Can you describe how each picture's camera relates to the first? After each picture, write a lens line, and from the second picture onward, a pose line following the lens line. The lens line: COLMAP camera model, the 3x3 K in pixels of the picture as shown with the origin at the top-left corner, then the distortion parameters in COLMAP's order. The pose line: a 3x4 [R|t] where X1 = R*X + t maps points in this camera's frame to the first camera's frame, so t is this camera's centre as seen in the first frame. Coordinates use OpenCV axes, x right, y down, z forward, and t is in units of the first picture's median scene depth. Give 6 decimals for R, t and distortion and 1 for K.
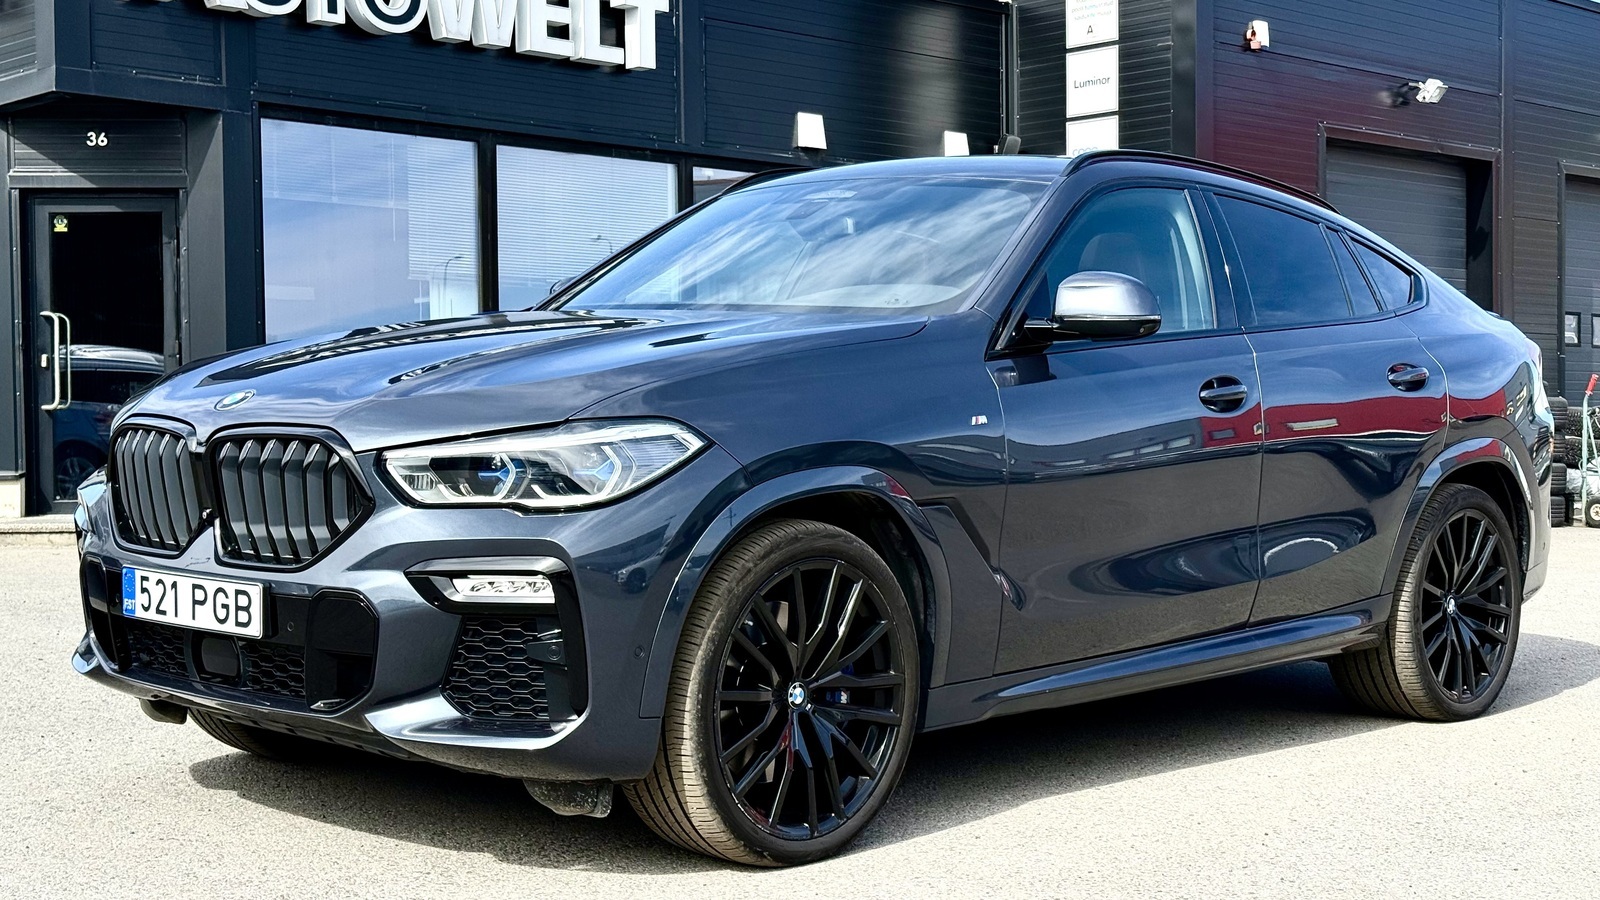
lens RADIAL K [[2259.8, 0, 802.8], [0, 2259.8, 445.4], [0, 0, 1]] dist [0.114212, 0.000000]
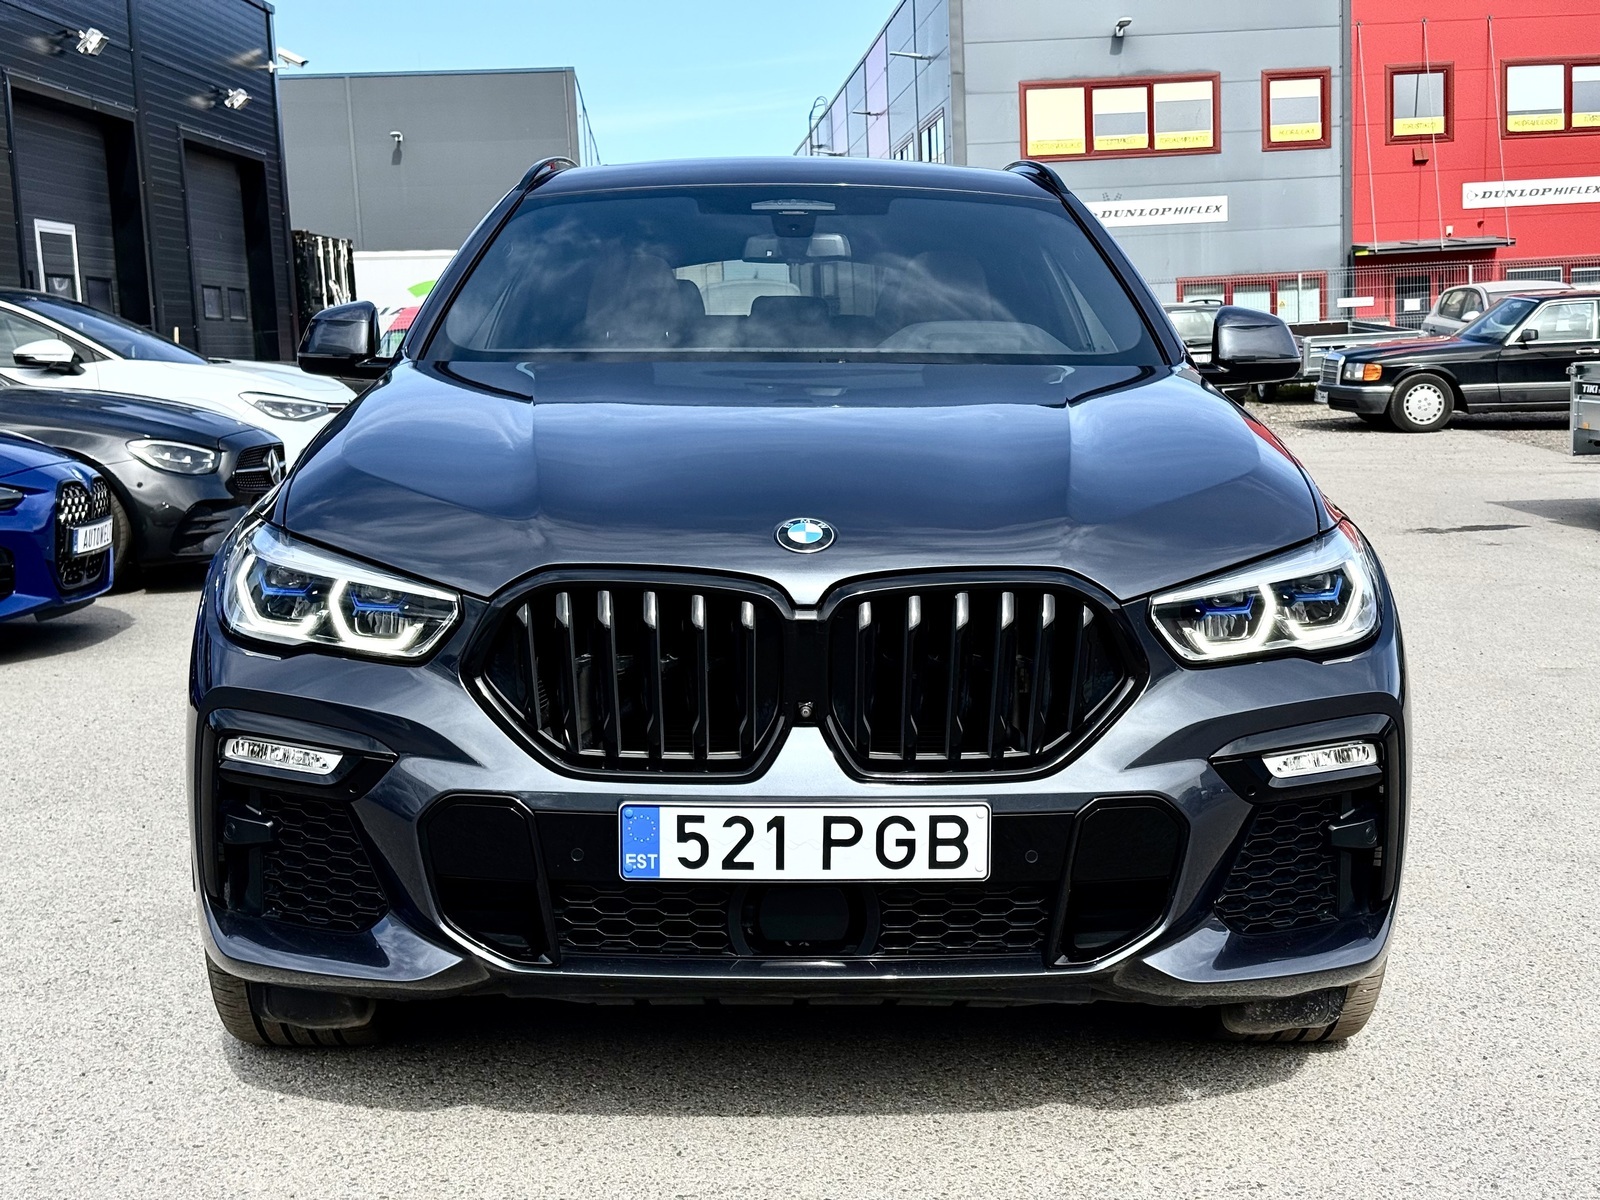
lens RADIAL K [[2254.4, 0, 793.3], [0, 2254.4, 600.7], [0, 0, 1]] dist [0.117635, 0.000000]
pose [[0.728060, -0.100367, 0.678126, -0.695332], [0.039531, 0.993725, 0.104635, -0.069795], [-0.684372, -0.049374, 0.727459, 0.510684]]
